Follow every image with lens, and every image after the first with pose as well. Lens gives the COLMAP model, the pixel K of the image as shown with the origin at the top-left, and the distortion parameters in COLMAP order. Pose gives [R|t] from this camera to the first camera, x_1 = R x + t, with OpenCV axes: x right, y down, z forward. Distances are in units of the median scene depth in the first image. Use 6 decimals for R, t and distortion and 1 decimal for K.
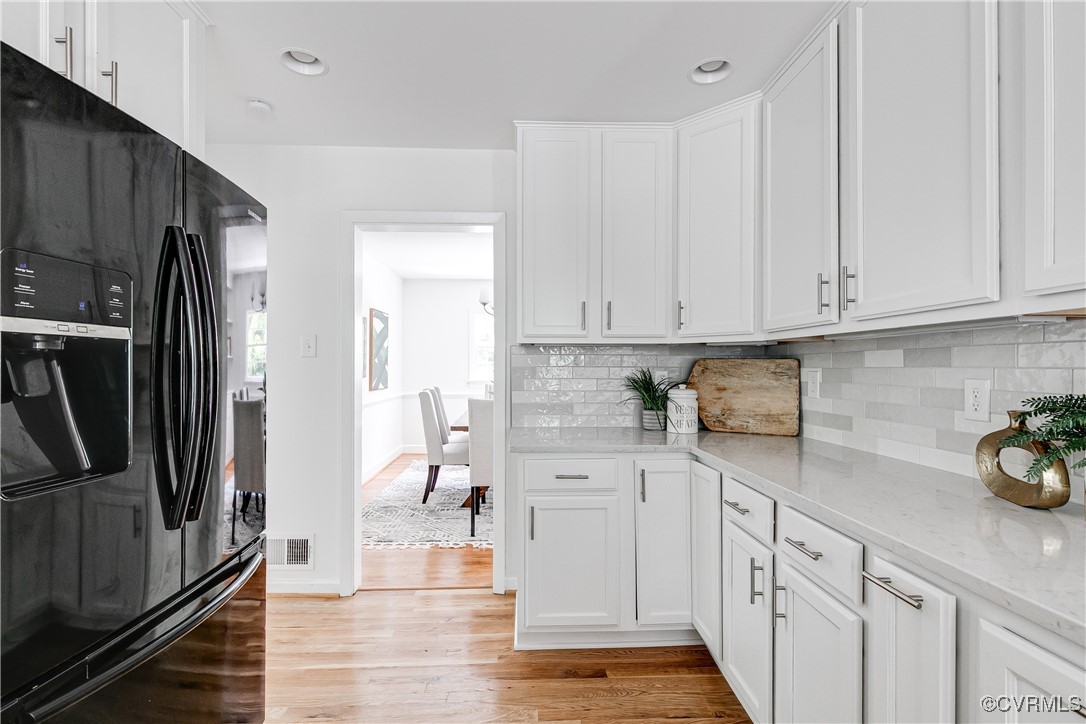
lens RADIAL K [[500.3, 0, 544.3], [0, 500.3, 362.3], [0, 0, 1]] dist [0.005909, -0.000630]
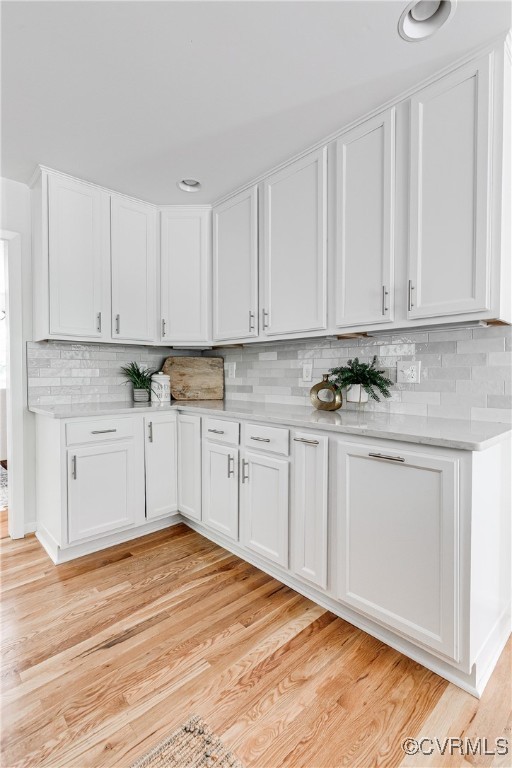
lens RADIAL K [[353.8, 0, 252.6], [0, 353.8, 378.8], [0, 0, 1]] dist [0.005909, -0.000630]
pose [[0.758609, -0.004975, 0.651528, -0.281567], [-0.008252, 0.999817, 0.017244, 0.052843], [-0.651494, -0.018458, 0.758429, -0.060840]]
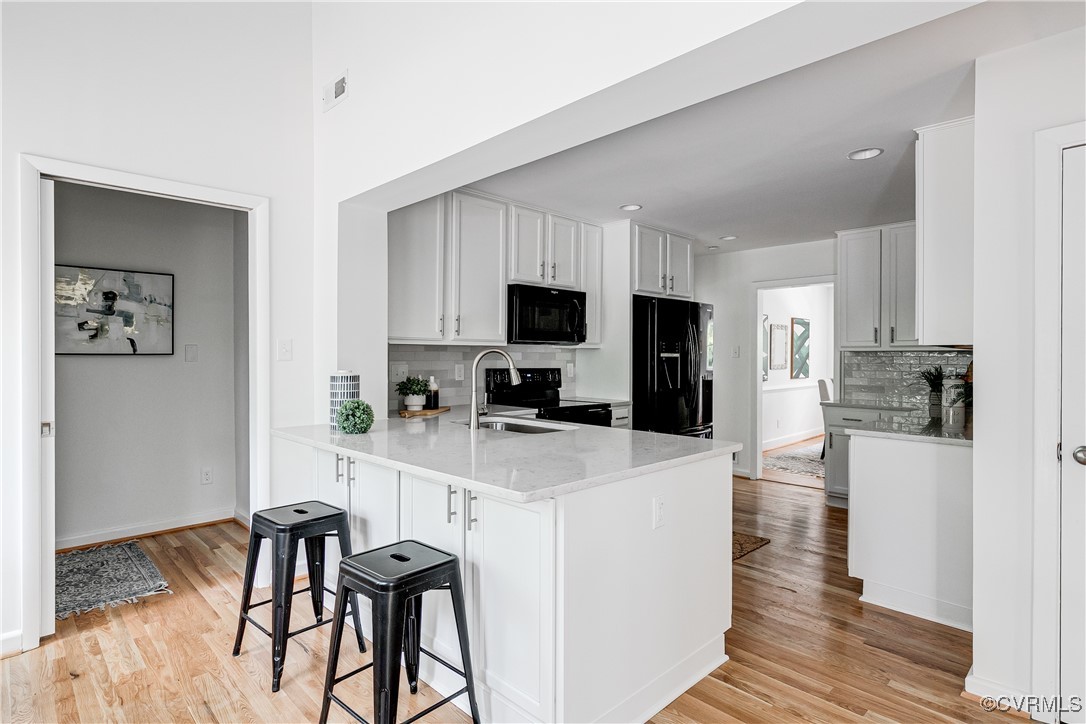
lens RADIAL K [[564.1, 0, 543.4], [0, 564.1, 357.3], [0, 0, 1]] dist [0.003706, 0.000439]
pose [[0.673871, 0.004416, -0.738836, 0.858164], [0.001575, 0.999971, 0.007413, -0.036039], [0.738847, -0.006159, 0.673845, -1.369646]]
